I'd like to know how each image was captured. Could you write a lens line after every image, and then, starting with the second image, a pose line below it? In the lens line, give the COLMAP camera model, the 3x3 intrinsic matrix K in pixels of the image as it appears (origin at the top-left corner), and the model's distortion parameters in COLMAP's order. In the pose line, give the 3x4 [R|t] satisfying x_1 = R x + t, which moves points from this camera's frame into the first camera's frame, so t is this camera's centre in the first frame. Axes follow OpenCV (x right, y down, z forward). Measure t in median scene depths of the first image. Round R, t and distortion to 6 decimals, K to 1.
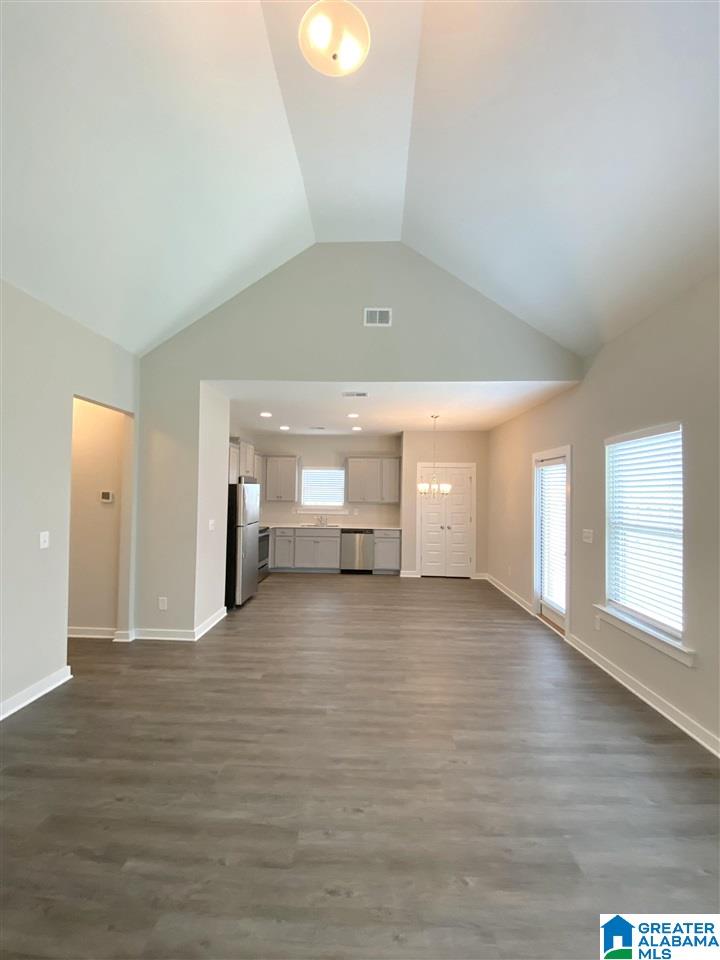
lens RADIAL K [[389.6, 0, 361.7], [0, 389.6, 478.9], [0, 0, 1]] dist [0.015346, -0.016972]
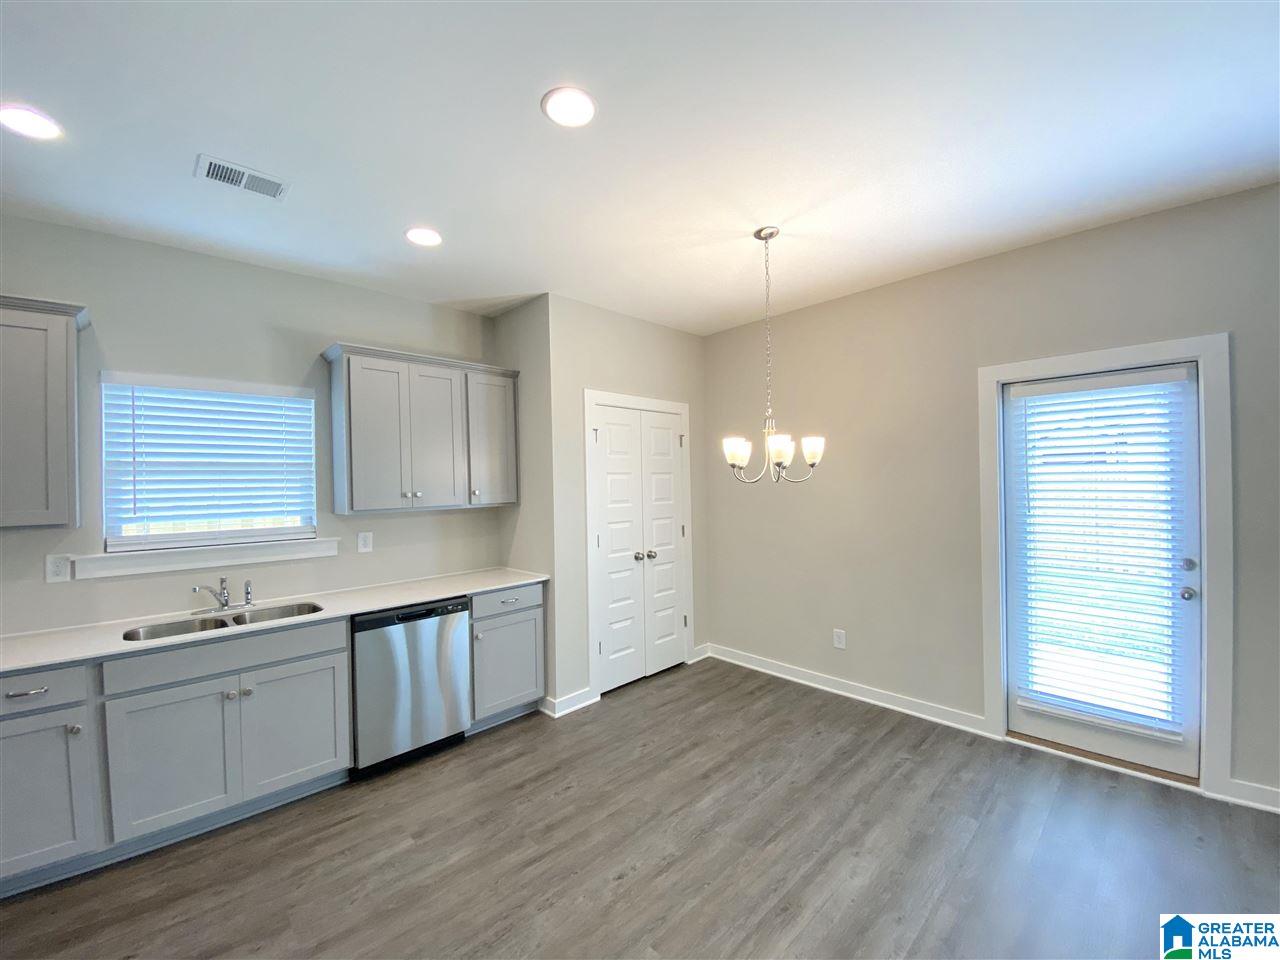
lens RADIAL K [[519.5, 0, 661.2], [0, 519.5, 475.5], [0, 0, 1]] dist [0.015346, -0.016972]
pose [[0.689298, -0.024406, 0.724067, -0.340500], [0.009520, 0.999651, 0.024632, 0.056473], [-0.724416, -0.010086, 0.689289, 1.282218]]
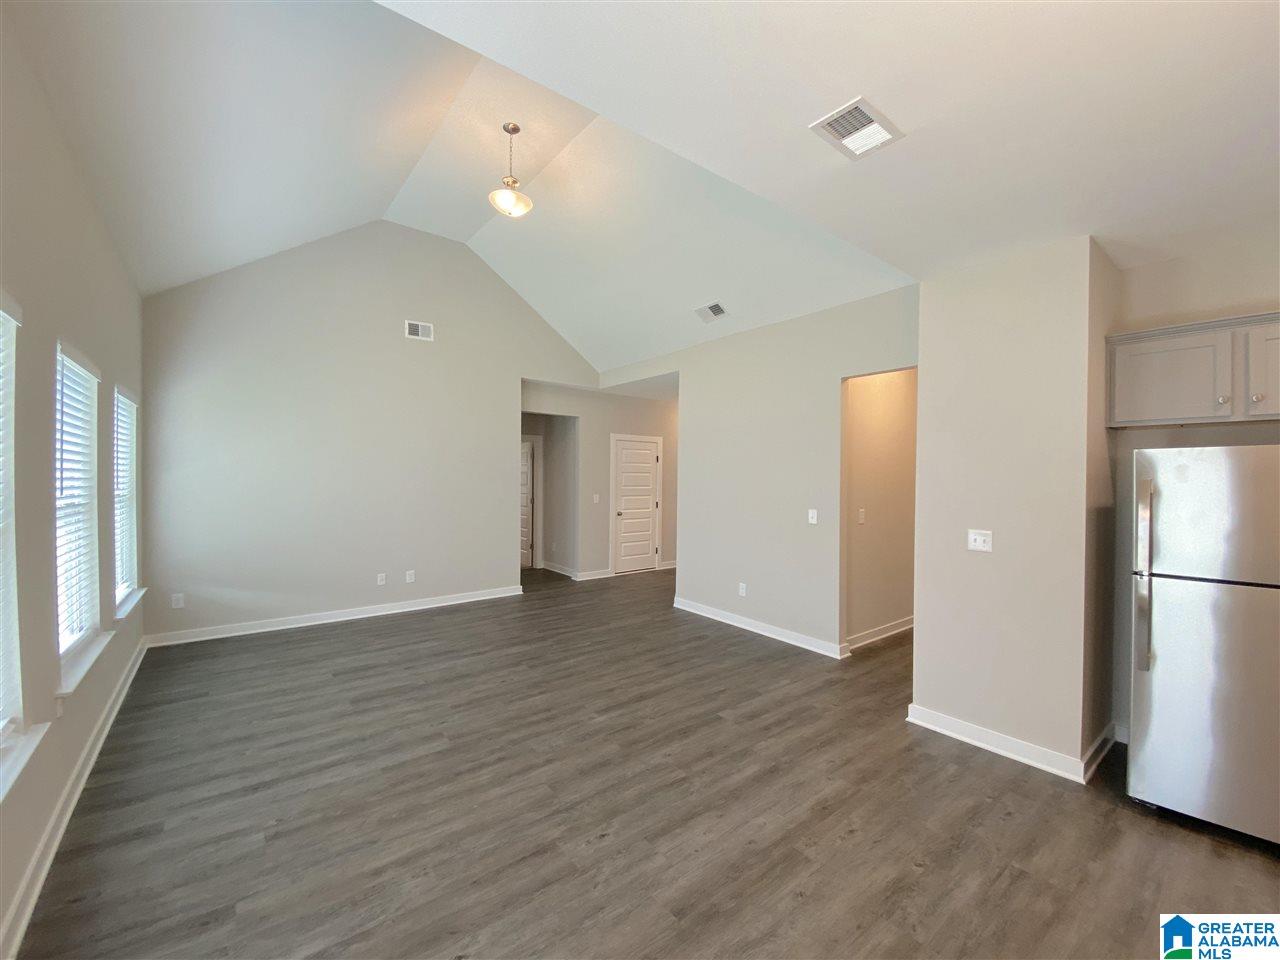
lens RADIAL K [[519.5, 0, 645.8], [0, 519.5, 481.3], [0, 0, 1]] dist [0.015346, -0.016972]
pose [[-0.763213, -0.012192, -0.646033, 0.474094], [0.000654, 0.999807, -0.019641, 0.070738], [0.646147, -0.015413, -0.763057, 1.575704]]
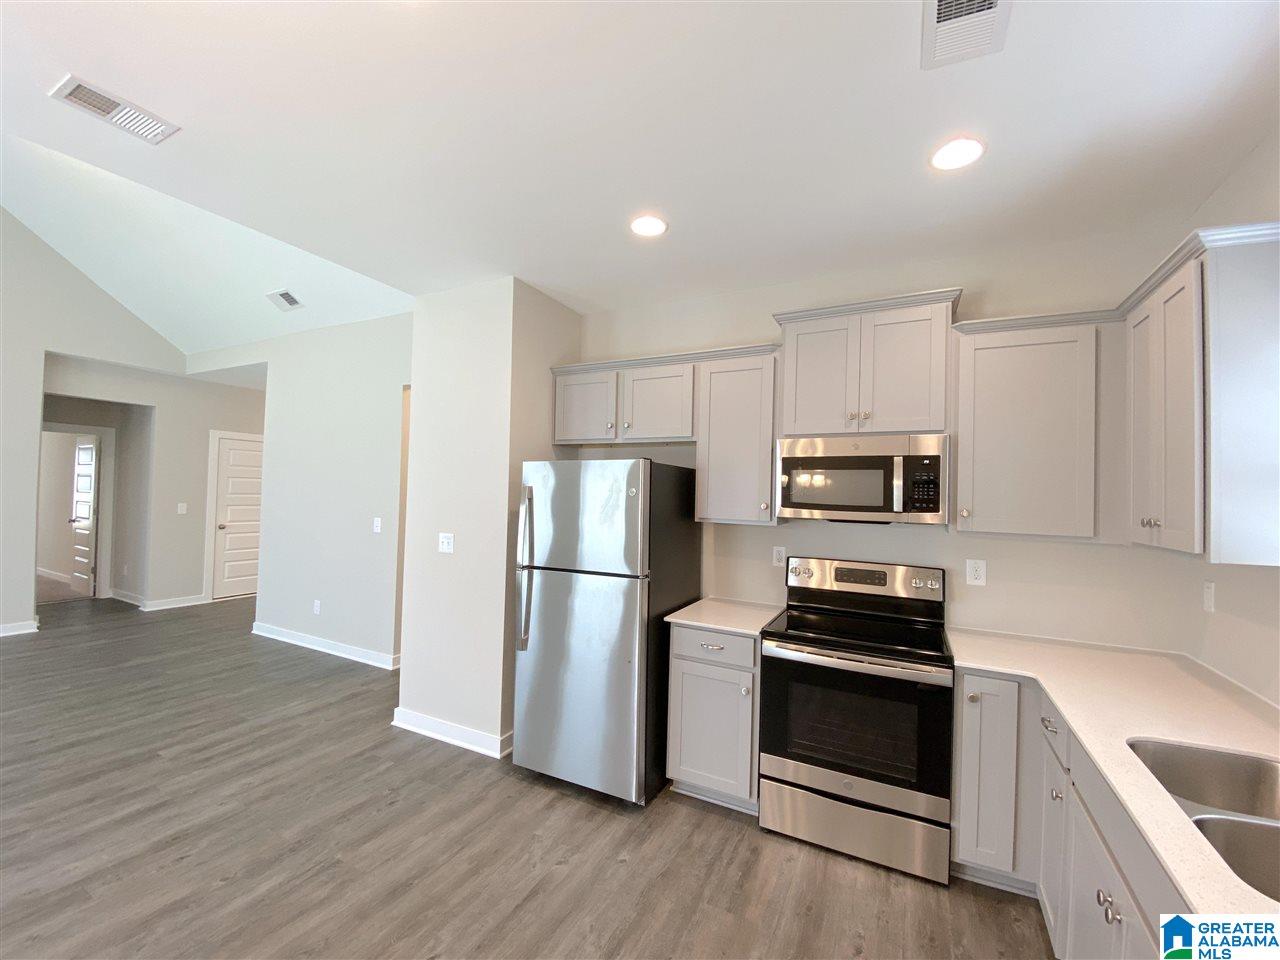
lens RADIAL K [[519.5, 0, 648.5], [0, 519.5, 482.8], [0, 0, 1]] dist [0.015346, -0.016972]
pose [[-0.415743, -0.045062, -0.908365, 0.193645], [-0.006214, 0.998889, -0.046708, 0.085121], [0.909461, -0.013774, -0.415561, 1.975794]]
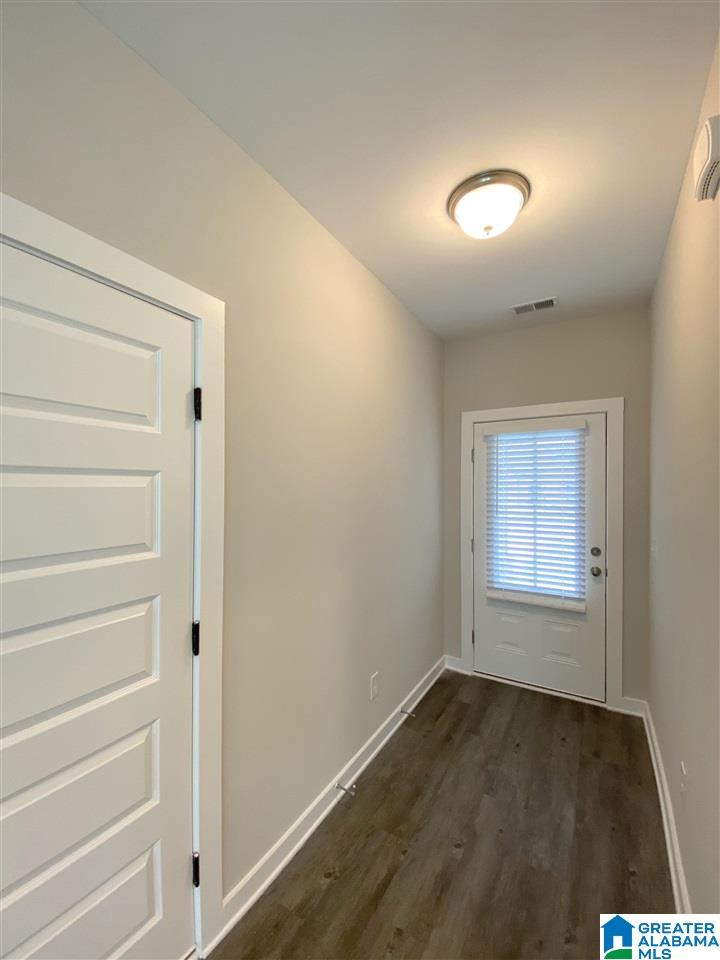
lens RADIAL K [[389.6, 0, 366.3], [0, 389.6, 487.9], [0, 0, 1]] dist [0.015346, -0.016972]
pose [[-0.489368, -0.010032, -0.872020, -0.844530], [0.006599, 0.999863, -0.015207, 0.004527], [0.872052, -0.013196, -0.489235, 0.127140]]
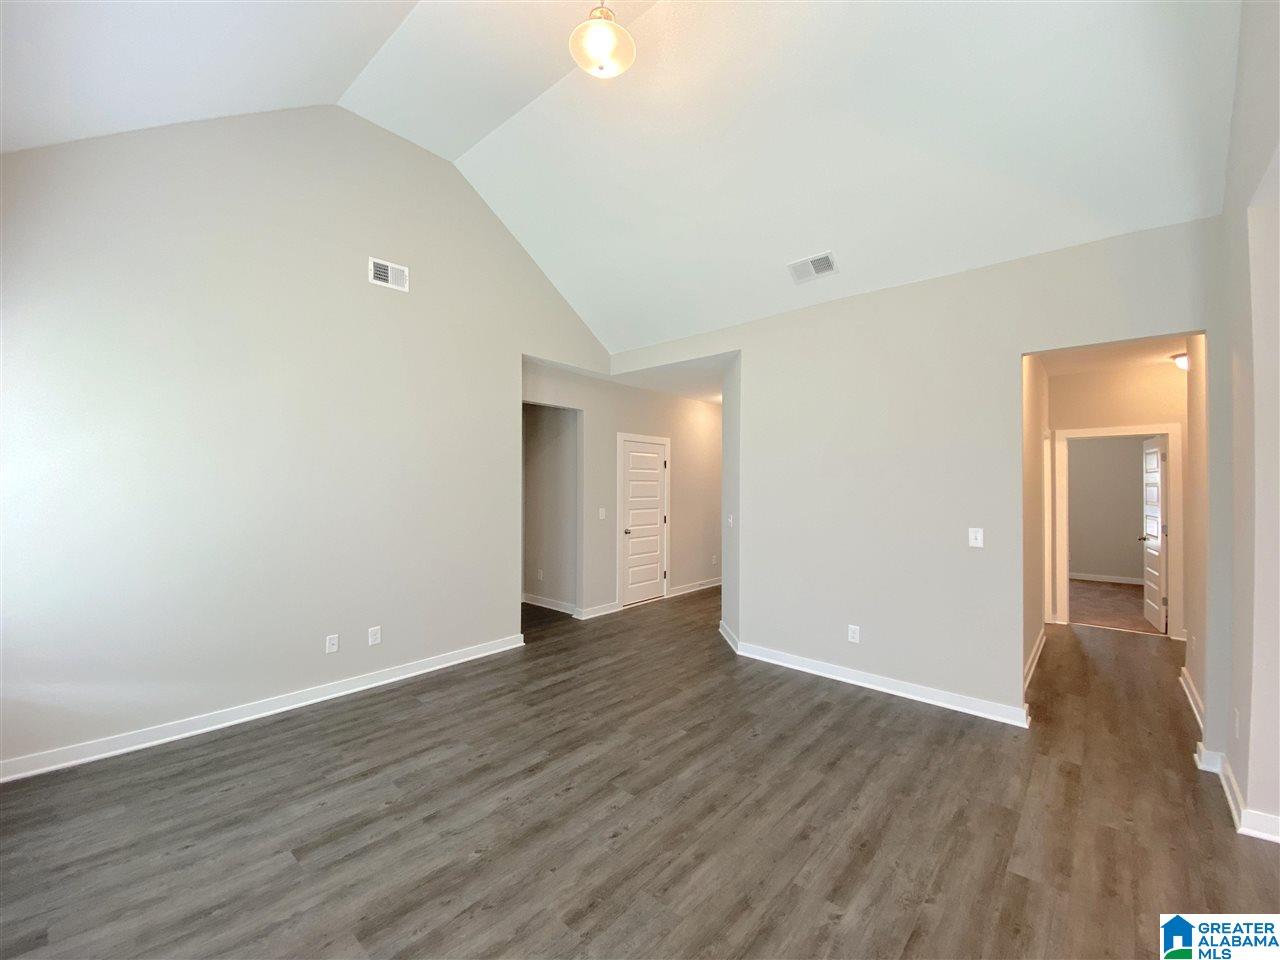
lens RADIAL K [[519.5, 0, 641.2], [0, 519.5, 482.5], [0, 0, 1]] dist [0.015346, -0.016972]
pose [[-0.638731, -0.017639, -0.769228, 0.474442], [0.011541, 0.999405, -0.032501, 0.054661], [0.769344, -0.029637, -0.638147, 0.995423]]
